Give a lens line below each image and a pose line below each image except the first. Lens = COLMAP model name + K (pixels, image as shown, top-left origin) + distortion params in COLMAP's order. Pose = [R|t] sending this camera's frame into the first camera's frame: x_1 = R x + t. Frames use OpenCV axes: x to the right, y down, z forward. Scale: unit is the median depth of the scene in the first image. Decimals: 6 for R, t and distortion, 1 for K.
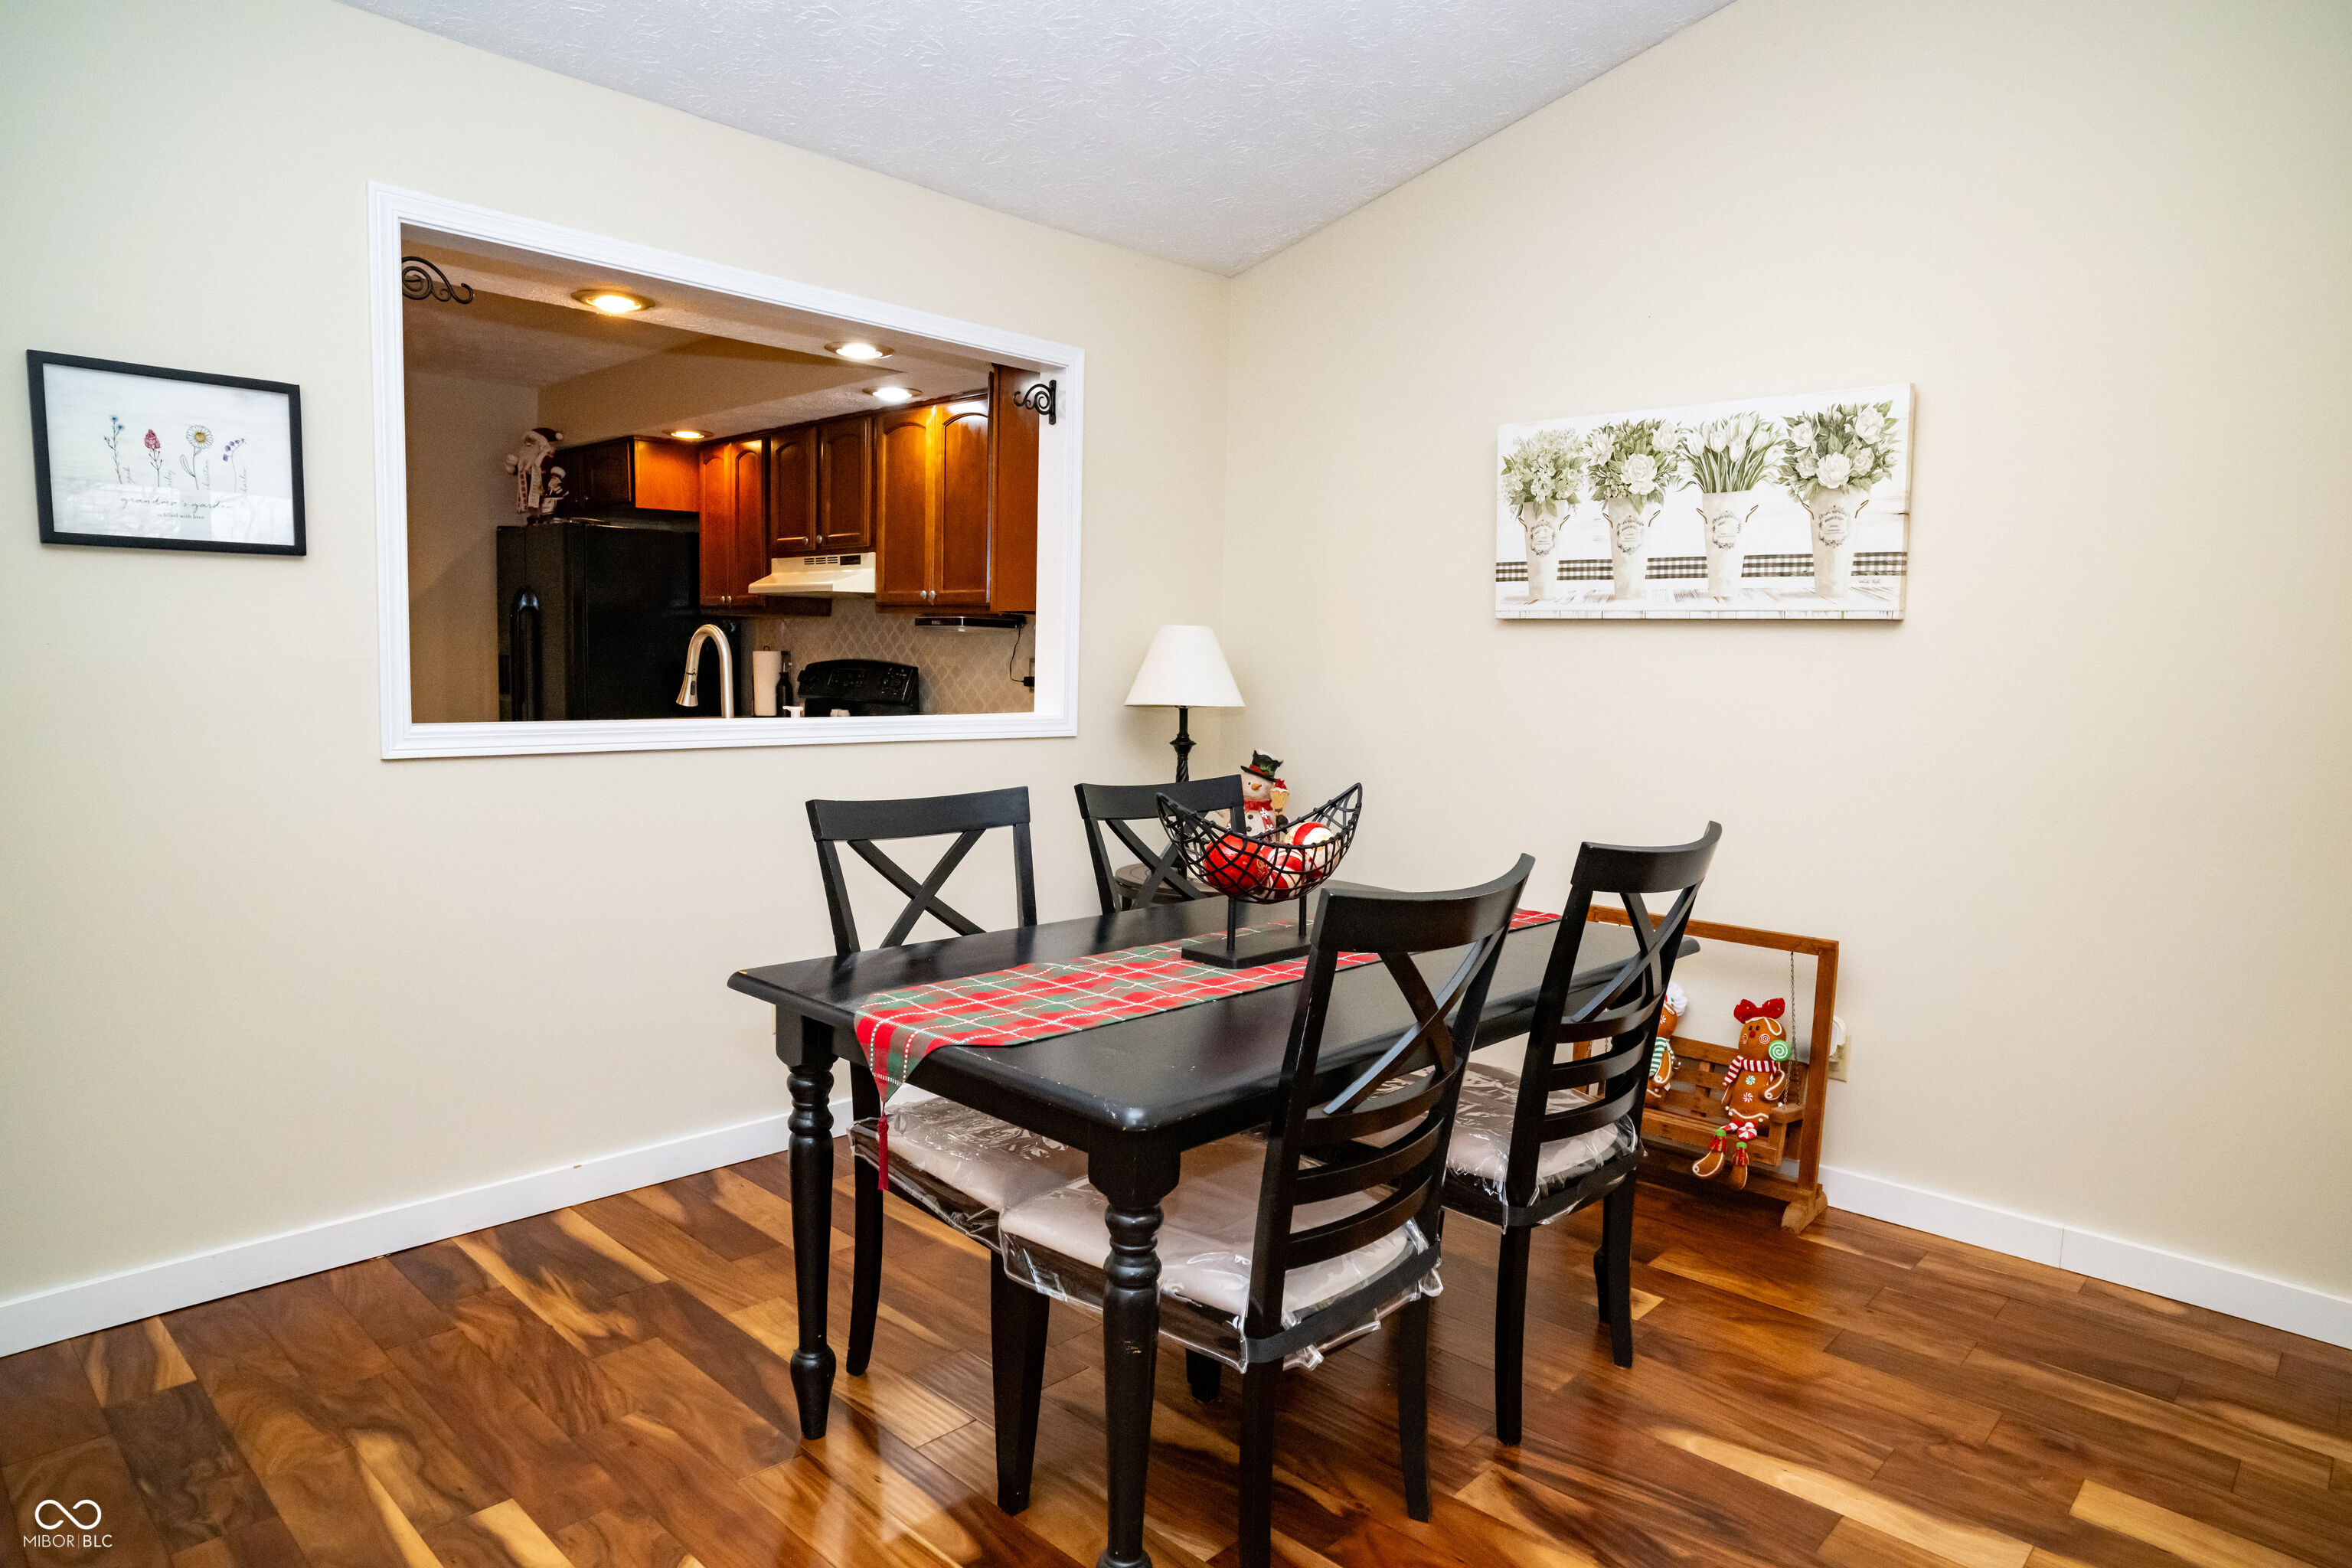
lens RADIAL K [[1403.9, 0, 1170.7], [0, 1403.9, 784.5], [0, 0, 1]] dist [-0.065756, 0.045278]
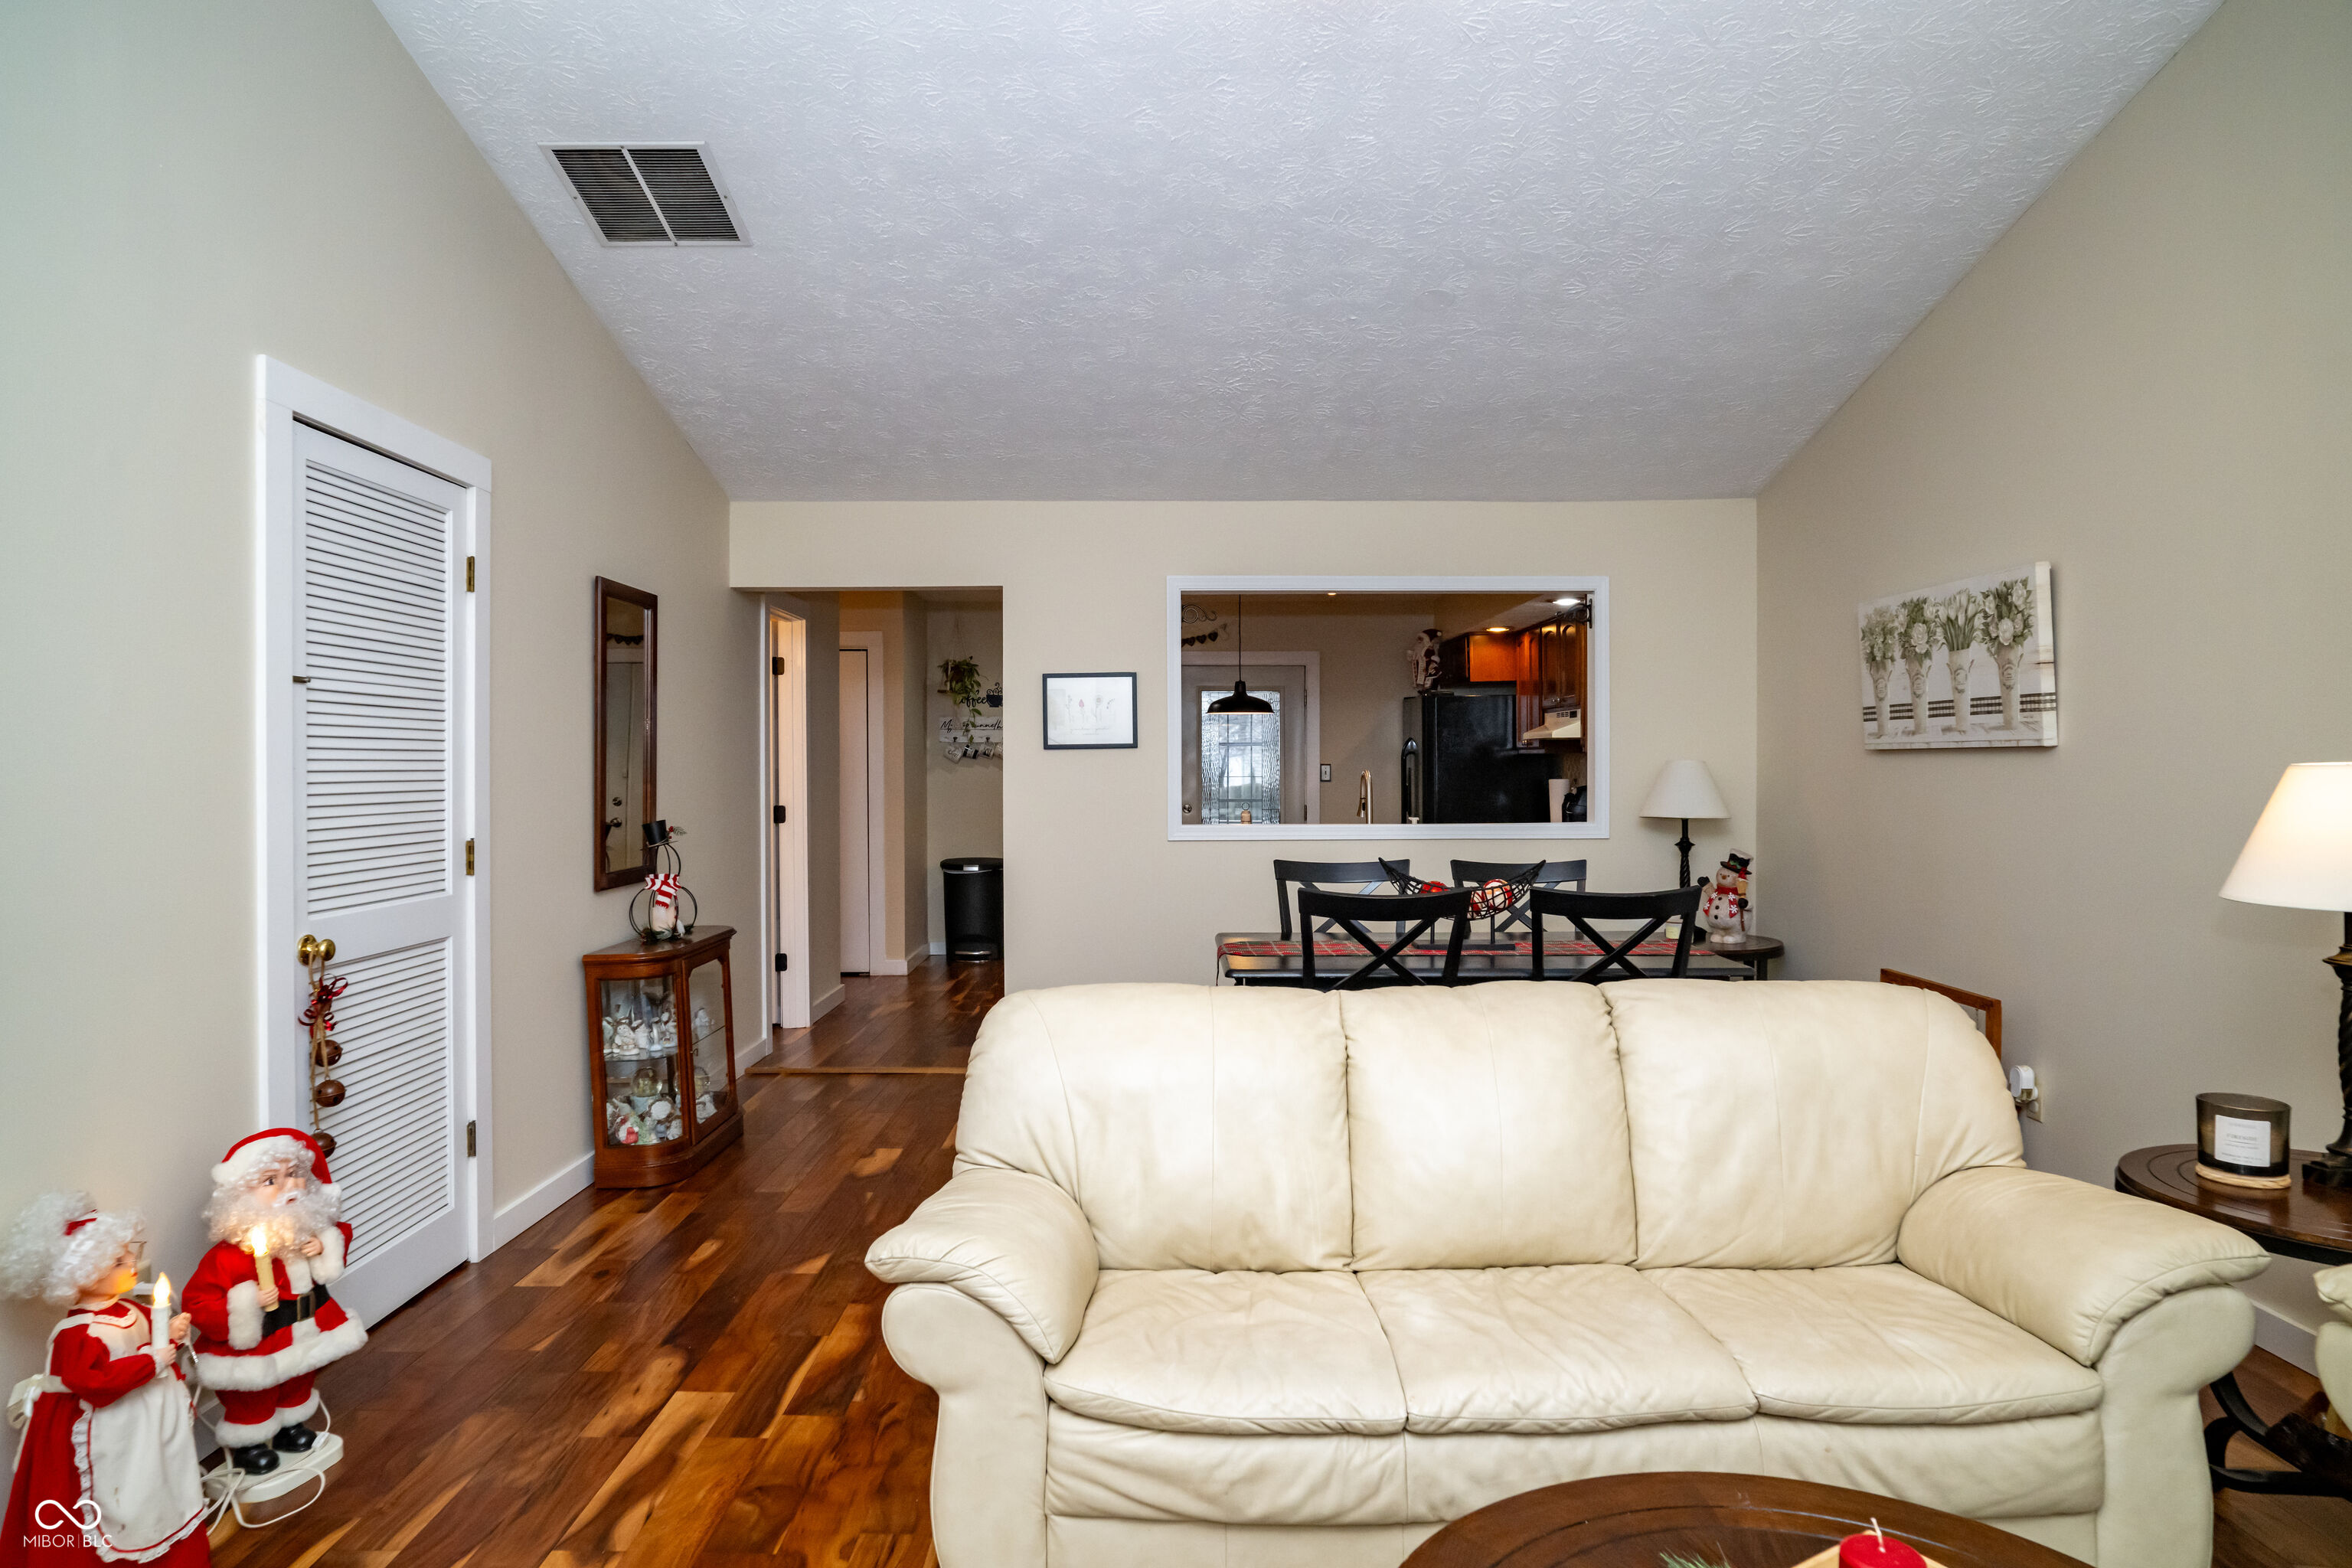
lens RADIAL K [[1408.4, 0, 1160.0], [0, 1408.4, 784.0], [0, 0, 1]] dist [-0.043303, 0.032297]
pose [[0.684814, -0.016920, -0.728521, 0.784216], [-0.044401, 0.996904, -0.064891, 0.028343], [0.727364, 0.076786, 0.681943, -0.388600]]
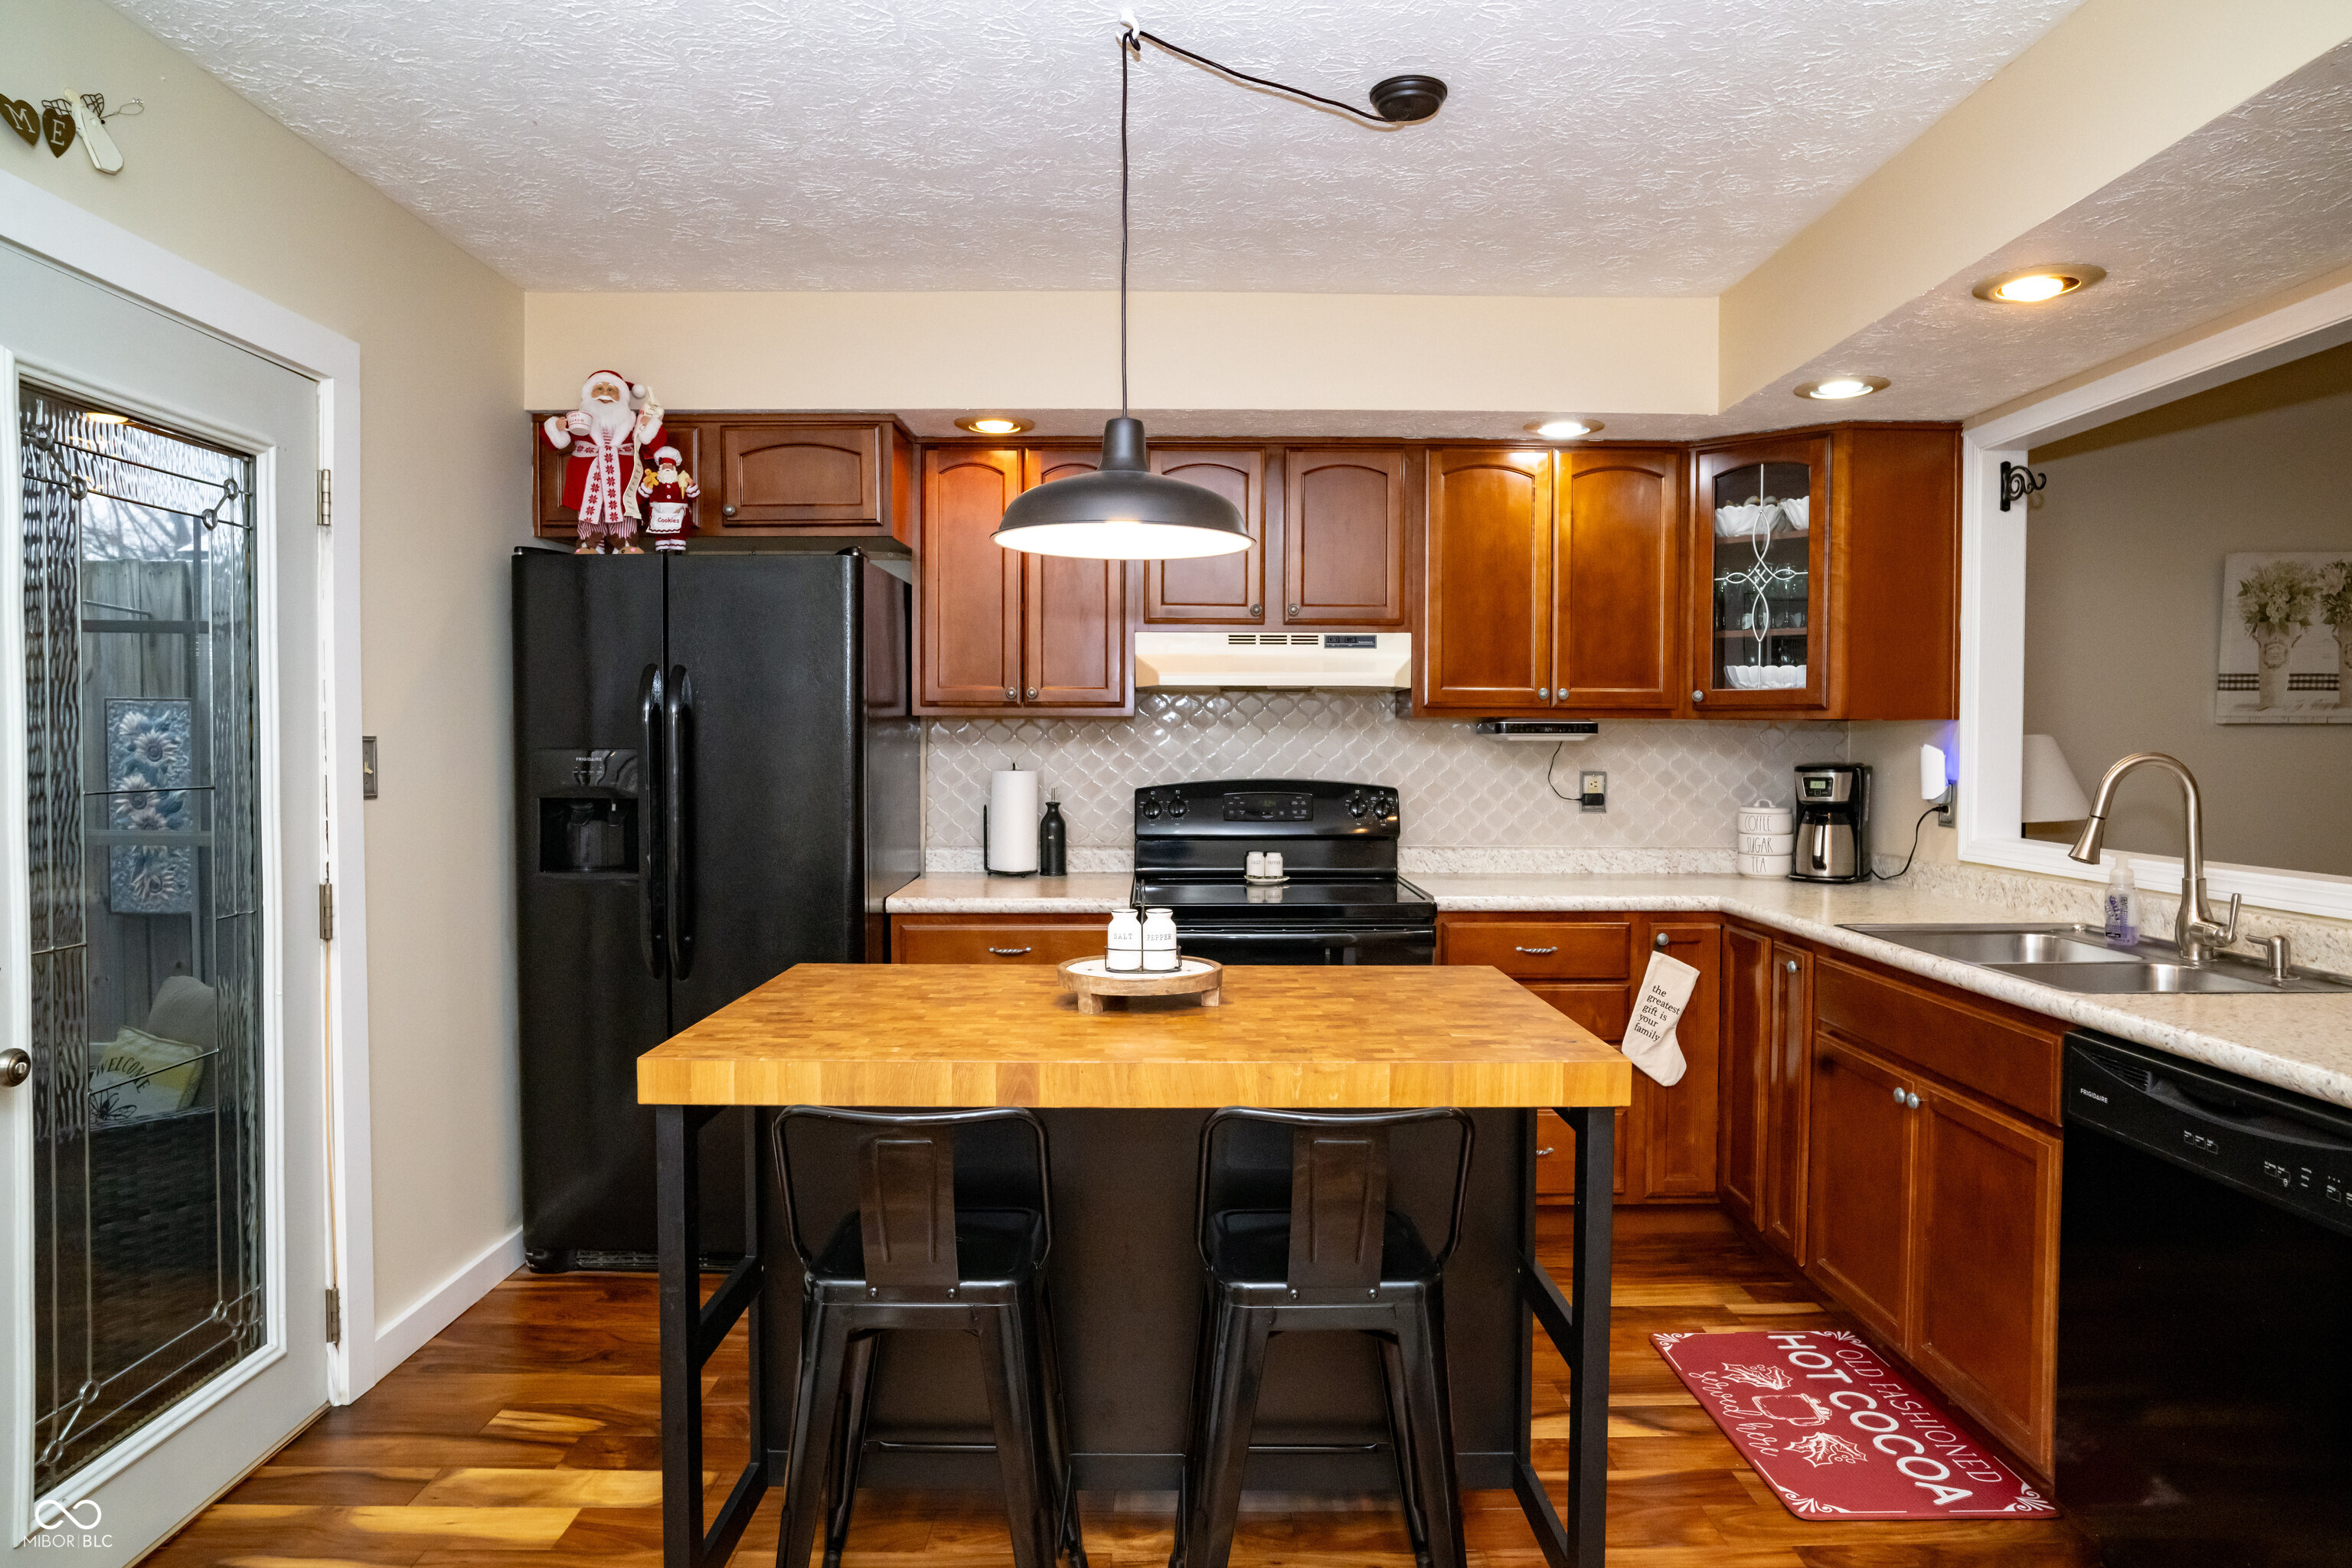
lens RADIAL K [[1402.7, 0, 1247.9], [0, 1402.7, 777.4], [0, 0, 1]] dist [-0.004734, 0.029806]
pose [[0.681277, -0.042820, 0.730772, -1.209911], [0.081550, 0.996513, -0.017635, -0.128765], [-0.727469, 0.071609, 0.682394, 0.863382]]
